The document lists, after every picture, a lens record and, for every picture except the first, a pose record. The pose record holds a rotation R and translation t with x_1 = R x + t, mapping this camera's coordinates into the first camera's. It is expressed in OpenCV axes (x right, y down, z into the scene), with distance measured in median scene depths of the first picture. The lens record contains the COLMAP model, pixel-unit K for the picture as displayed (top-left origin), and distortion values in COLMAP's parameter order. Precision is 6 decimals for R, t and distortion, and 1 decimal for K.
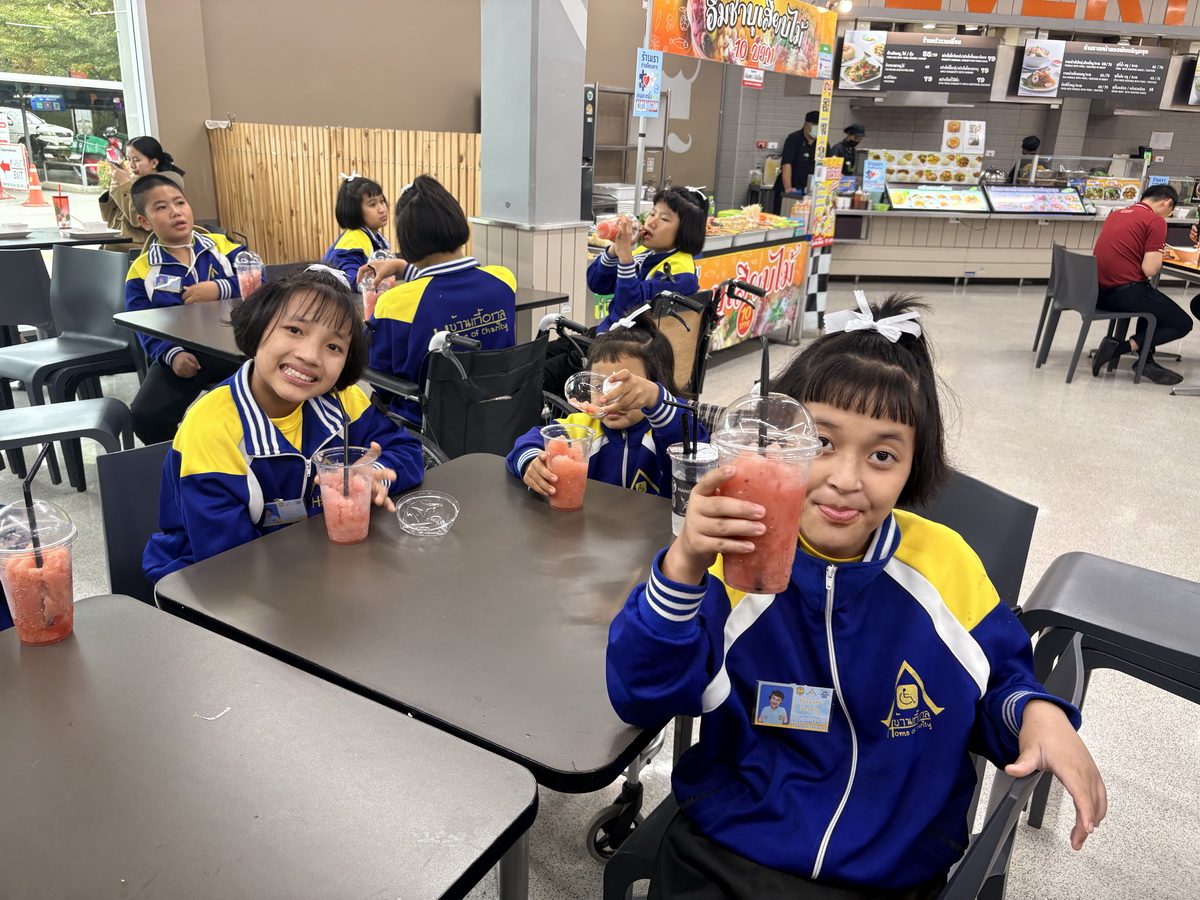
lens RADIAL K [[938.8, 0, 600.0], [0, 938.8, 450.0], [0, 0, 1]] dist [0.012061, -0.040686]
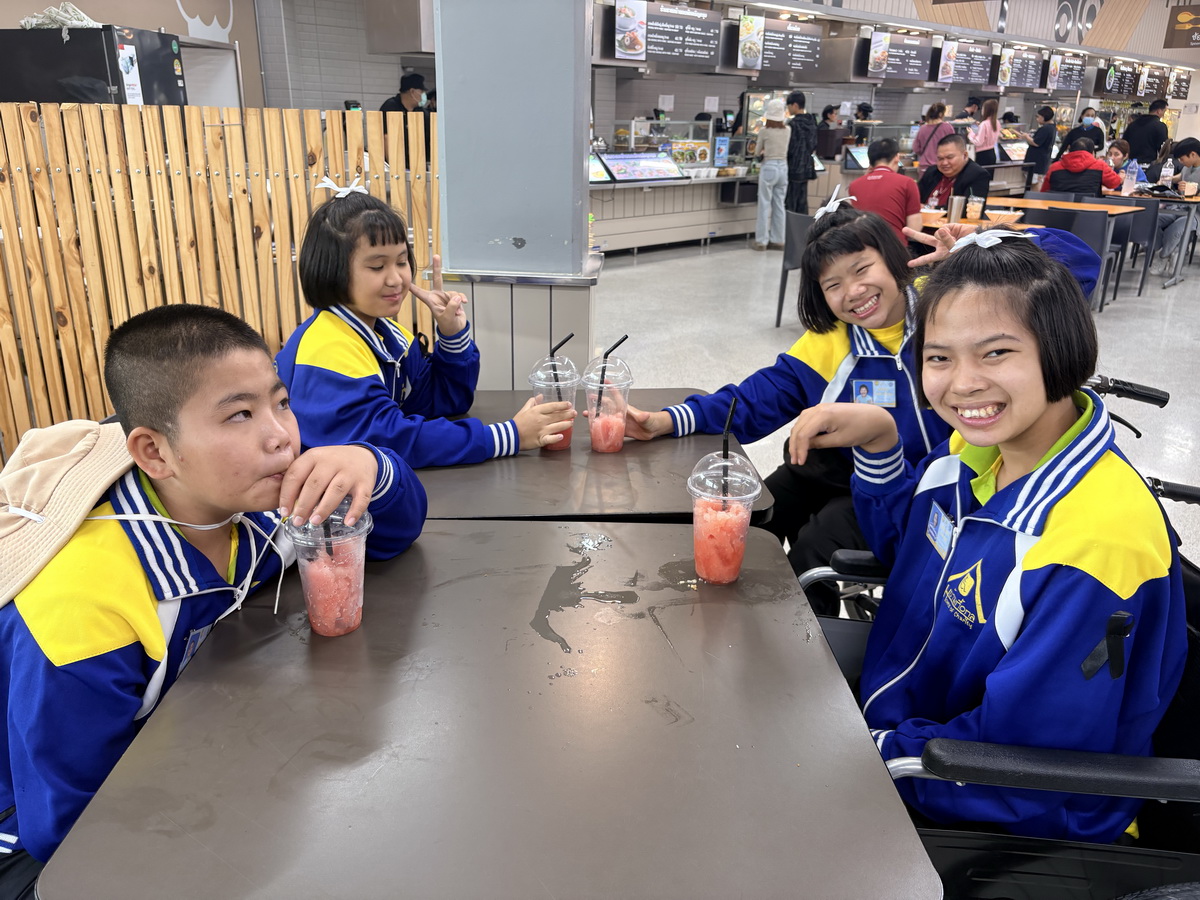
lens RADIAL K [[912.9, 0, 600.0], [0, 912.9, 450.0], [0, 0, 1]] dist [0.011419, -0.000150]
pose [[0.797229, -0.223288, 0.560863, -0.184714], [0.197995, 0.974402, 0.106488, -0.087971], [-0.570284, 0.026153, 0.821031, 0.245839]]
